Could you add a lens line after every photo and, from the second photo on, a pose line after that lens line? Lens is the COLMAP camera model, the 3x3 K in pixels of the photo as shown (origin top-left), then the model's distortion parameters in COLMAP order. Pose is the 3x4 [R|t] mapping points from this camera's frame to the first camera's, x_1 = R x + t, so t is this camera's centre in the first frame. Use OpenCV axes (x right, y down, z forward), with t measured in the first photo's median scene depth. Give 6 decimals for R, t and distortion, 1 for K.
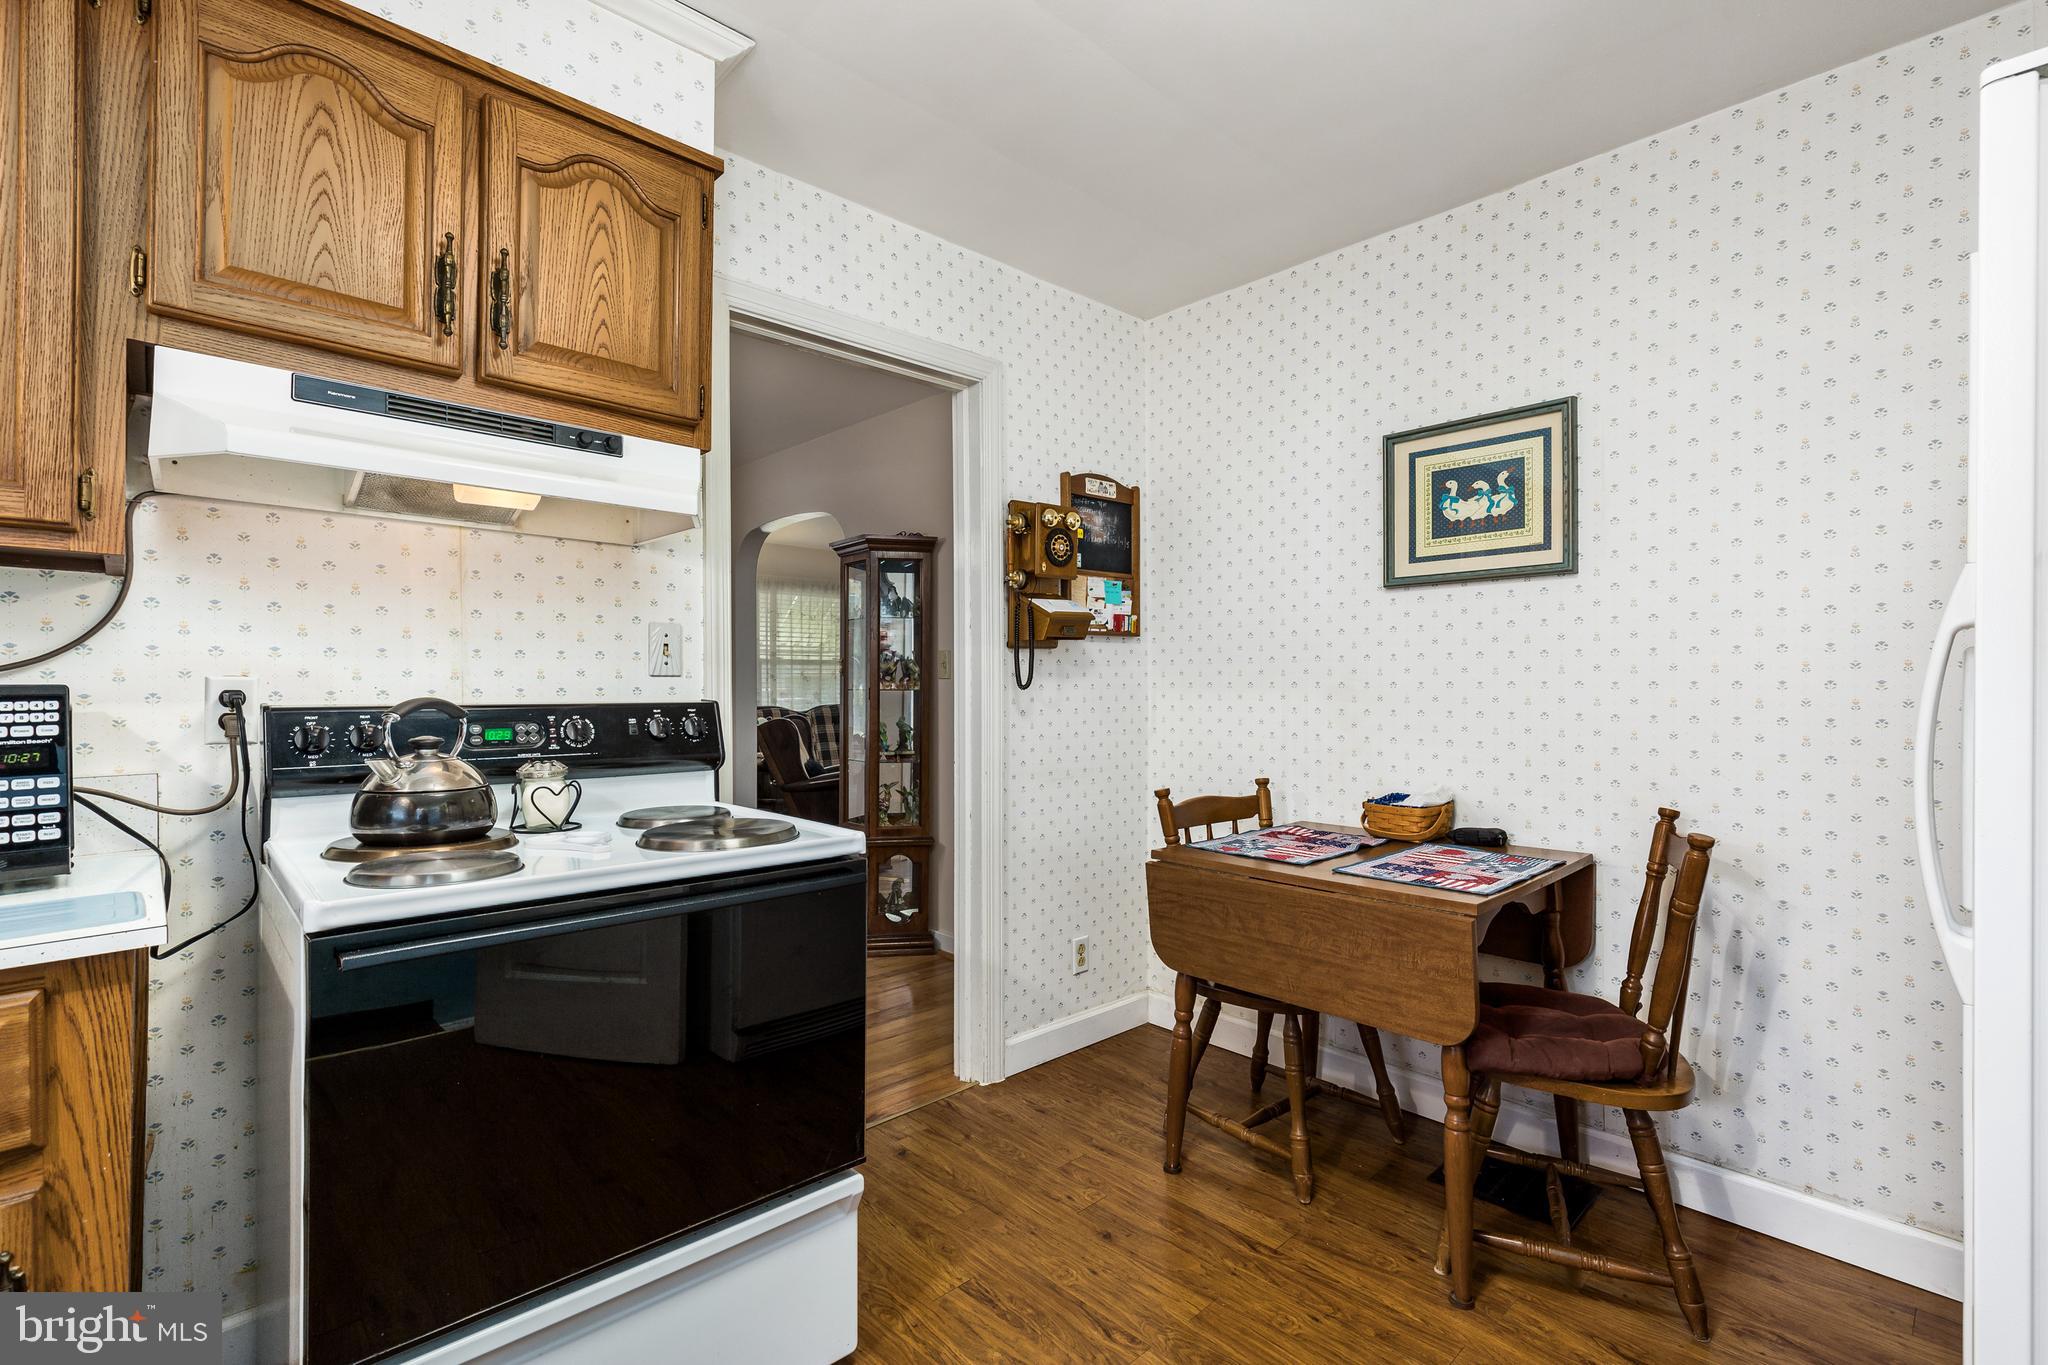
lens RADIAL K [[933.2, 0, 1026.4], [0, 933.2, 686.8], [0, 0, 1]] dist [0.004248, -0.000477]
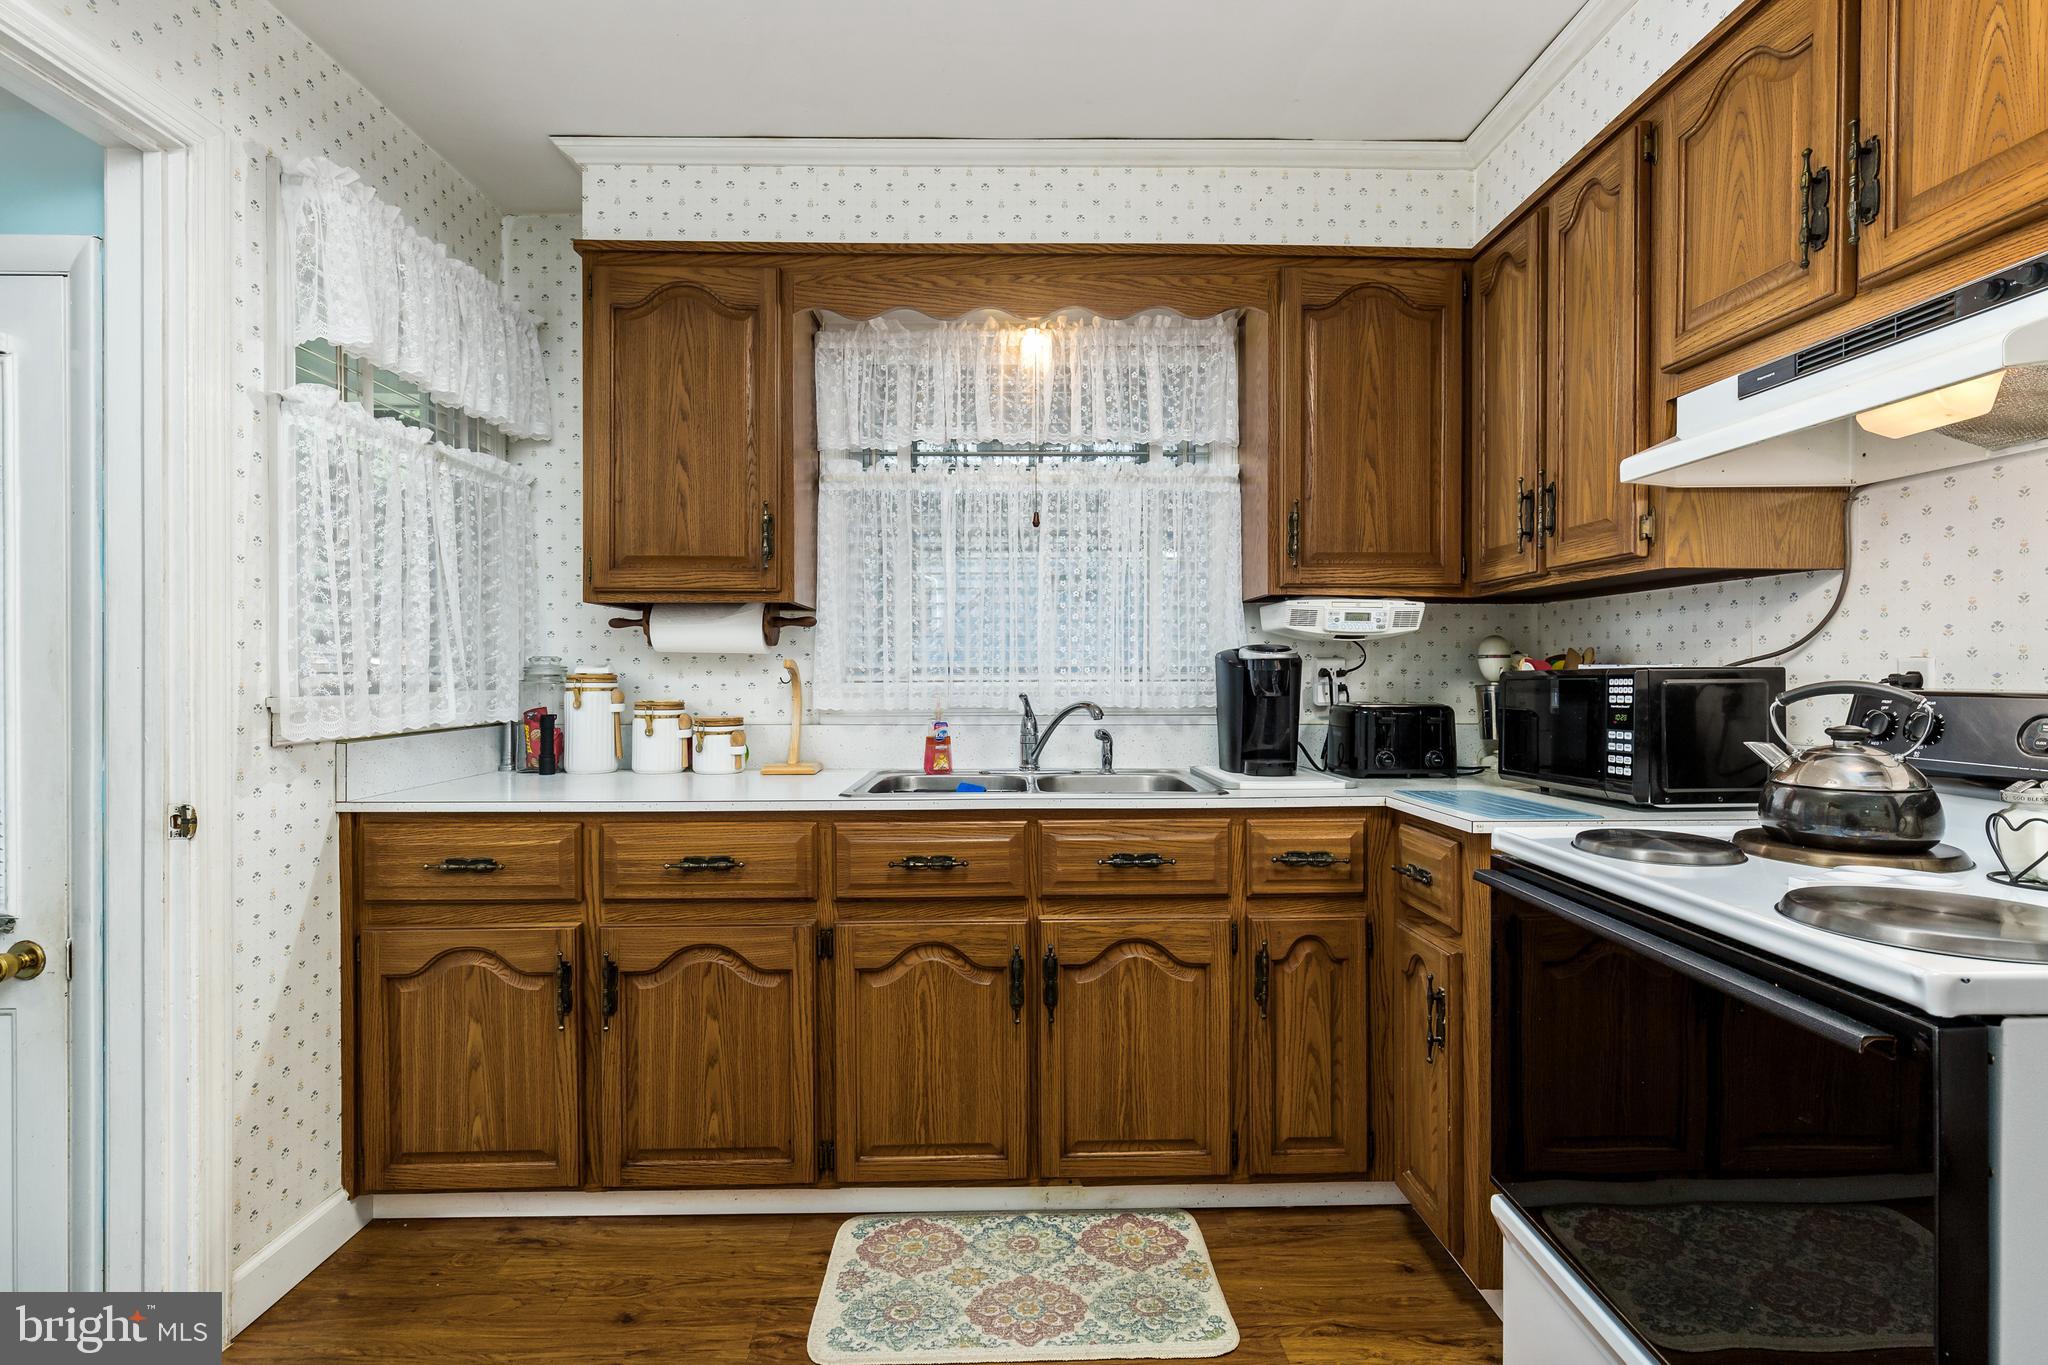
lens RADIAL K [[978.3, 0, 1017.7], [0, 978.3, 678.3], [0, 0, 1]] dist [0.001732, -0.000780]
pose [[-0.678702, 0.008025, -0.734370, 0.471839], [0.004284, 0.999967, 0.006967, -0.000221], [0.734402, 0.001583, -0.678713, 0.909852]]
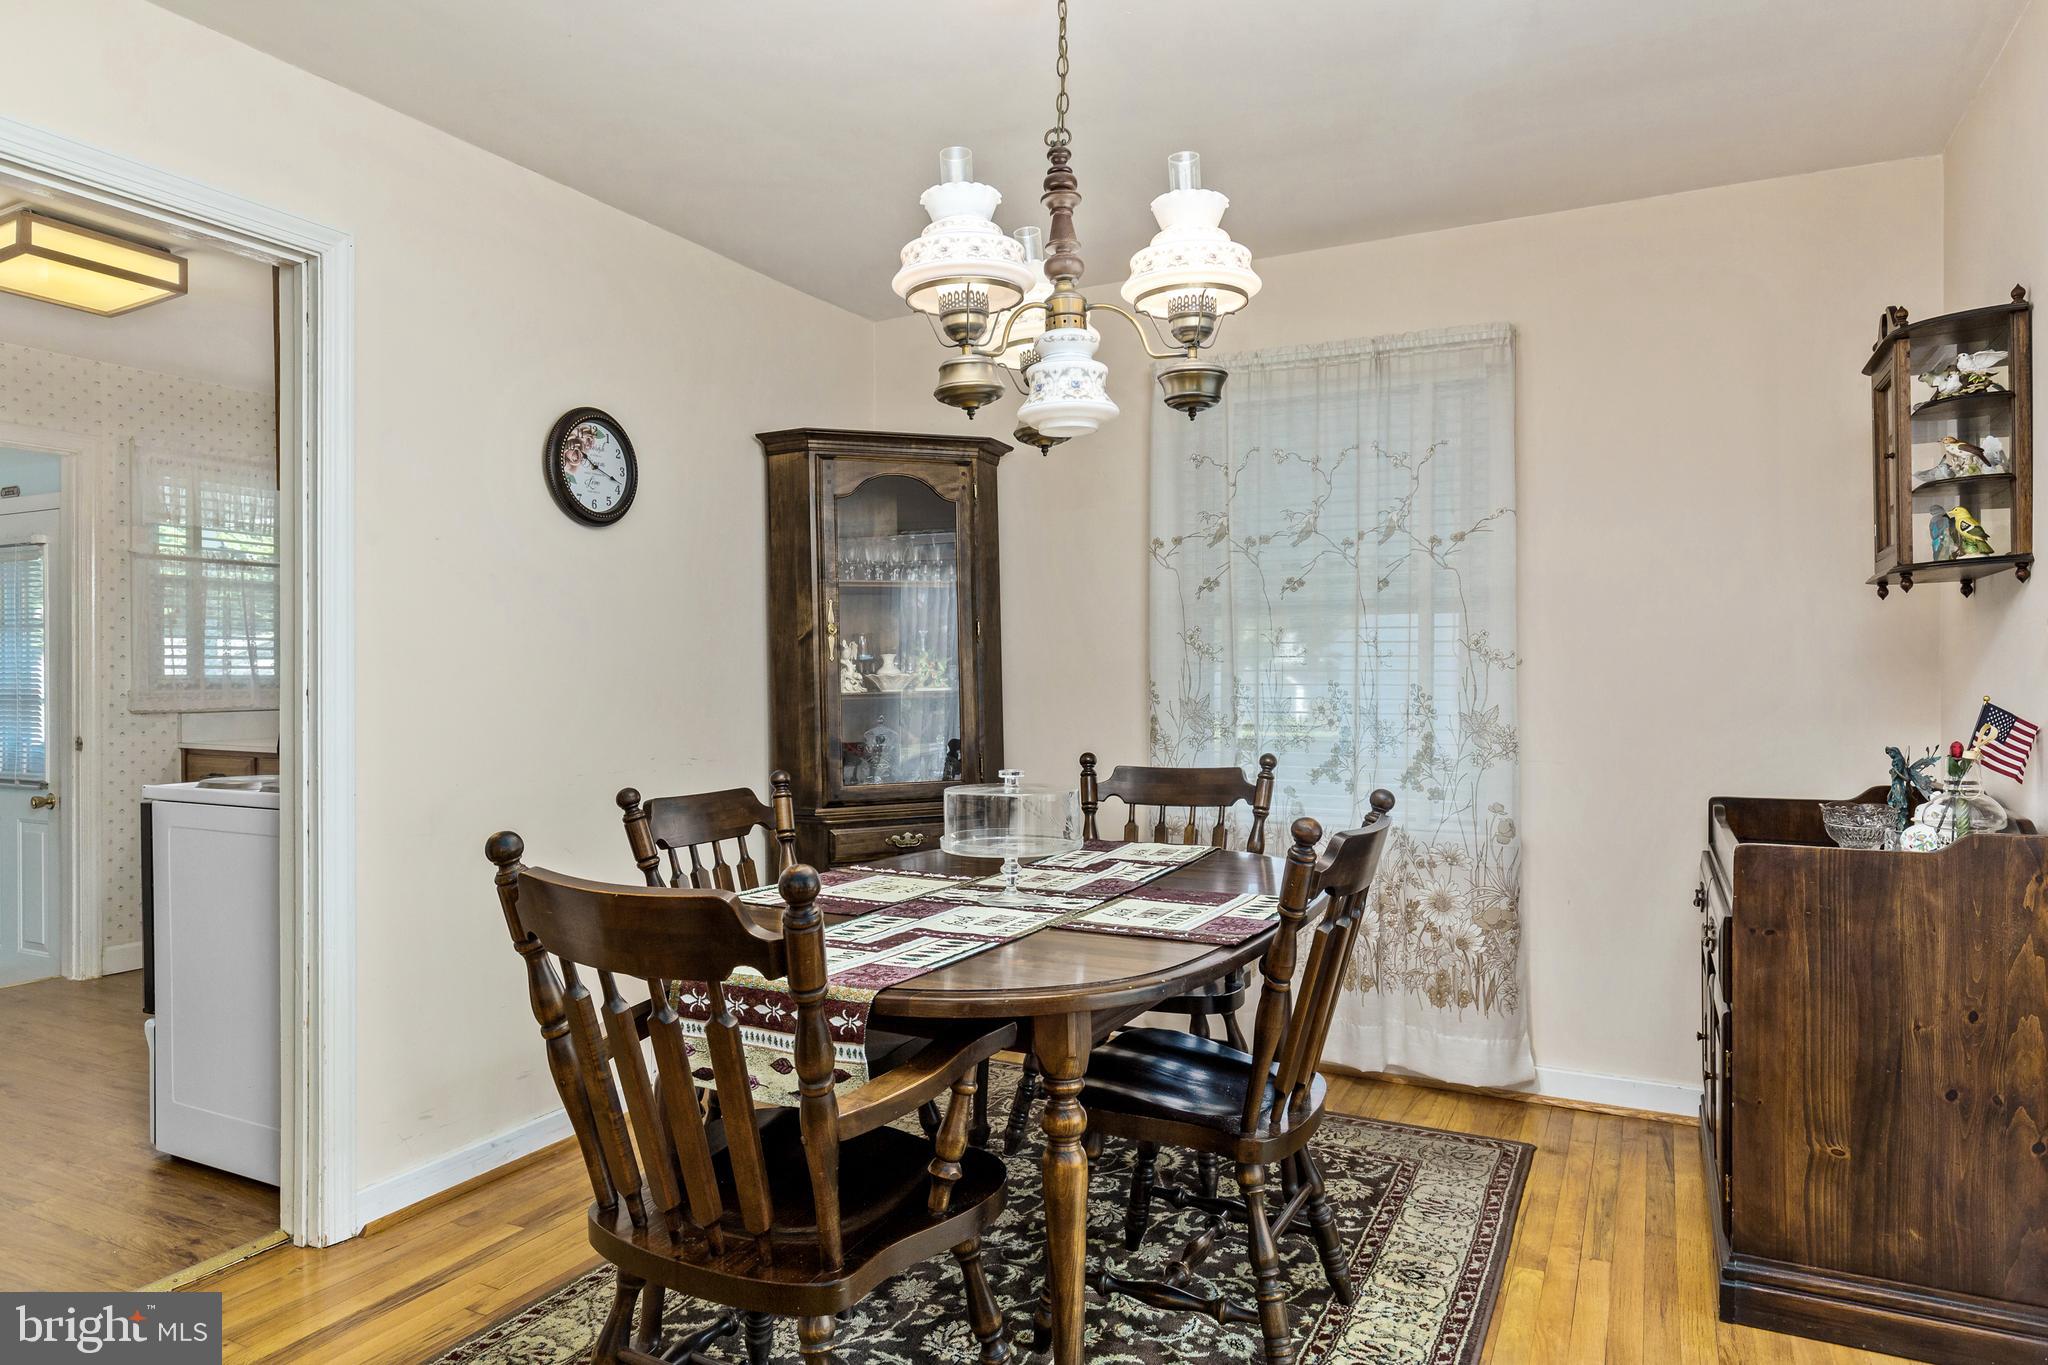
lens RADIAL K [[1228.9, 0, 1028.2], [0, 1228.9, 685.5], [0, 0, 1]] dist [0.001351, 0.000672]
pose [[-0.941976, 0.007652, -0.335593, -0.777722], [0.005173, 0.999952, 0.008279, -0.000866], [0.335641, 0.006063, -0.941971, 3.024310]]
